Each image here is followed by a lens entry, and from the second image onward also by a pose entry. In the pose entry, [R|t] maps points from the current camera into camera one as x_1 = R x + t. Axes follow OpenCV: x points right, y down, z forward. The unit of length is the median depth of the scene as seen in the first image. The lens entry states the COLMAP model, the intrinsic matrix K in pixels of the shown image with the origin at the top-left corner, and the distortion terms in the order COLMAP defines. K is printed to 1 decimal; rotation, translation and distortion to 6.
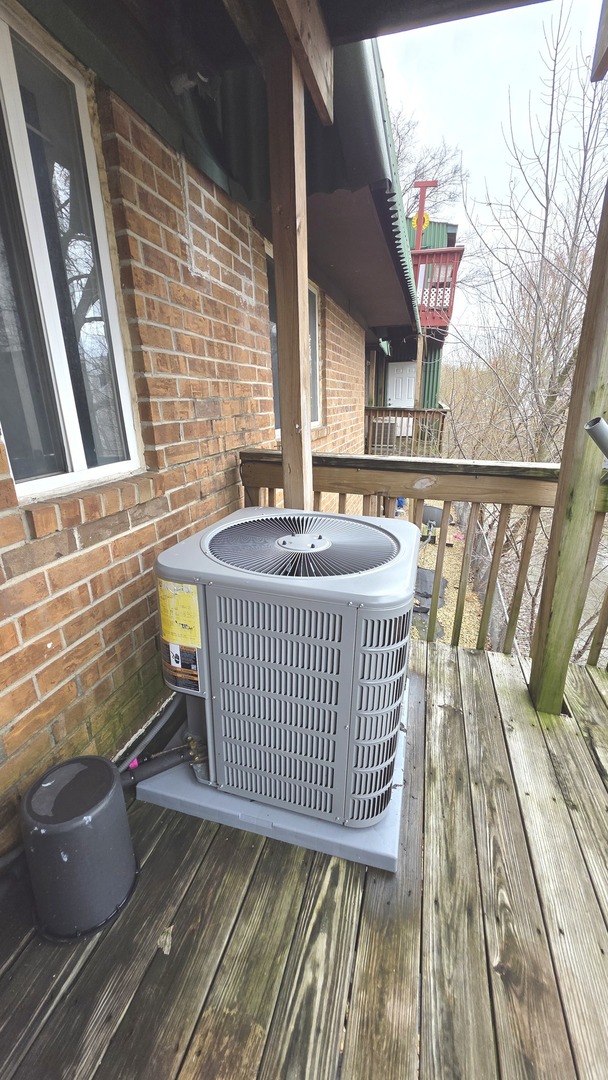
lens RADIAL K [[430.0, 0, 303.7], [0, 430.0, 537.1], [0, 0, 1]] dist [0.001854, -0.000101]
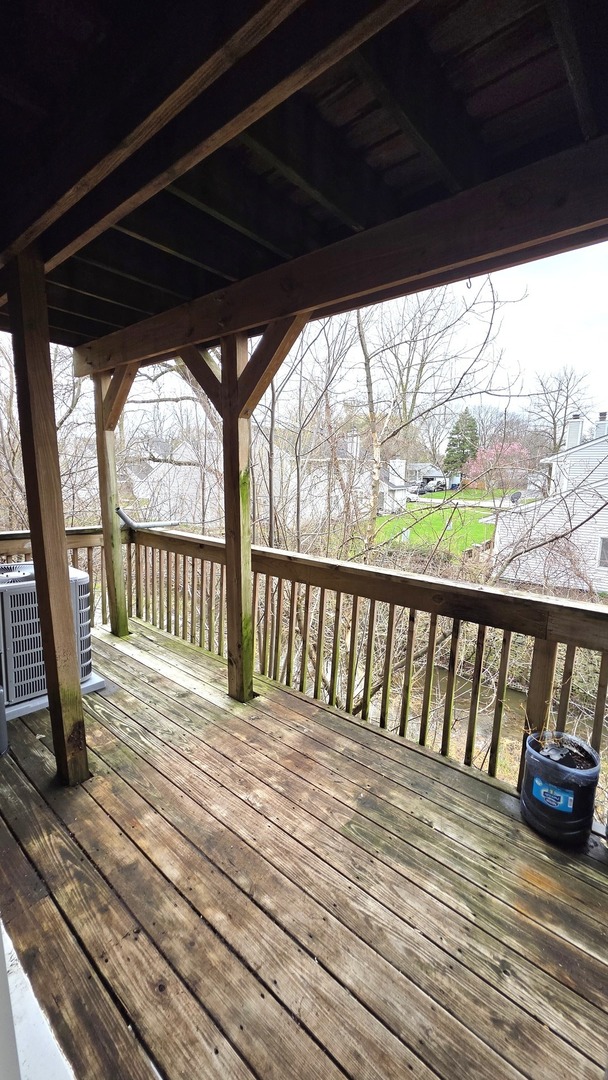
lens RADIAL K [[430.0, 0, 303.7], [0, 430.0, 542.1], [0, 0, 1]] dist [0.001854, -0.000101]
pose [[0.413479, -0.124566, 0.901953, -1.058846], [0.248952, 0.968317, 0.019606, 0.140109], [-0.875819, 0.216436, 0.431390, -0.927974]]
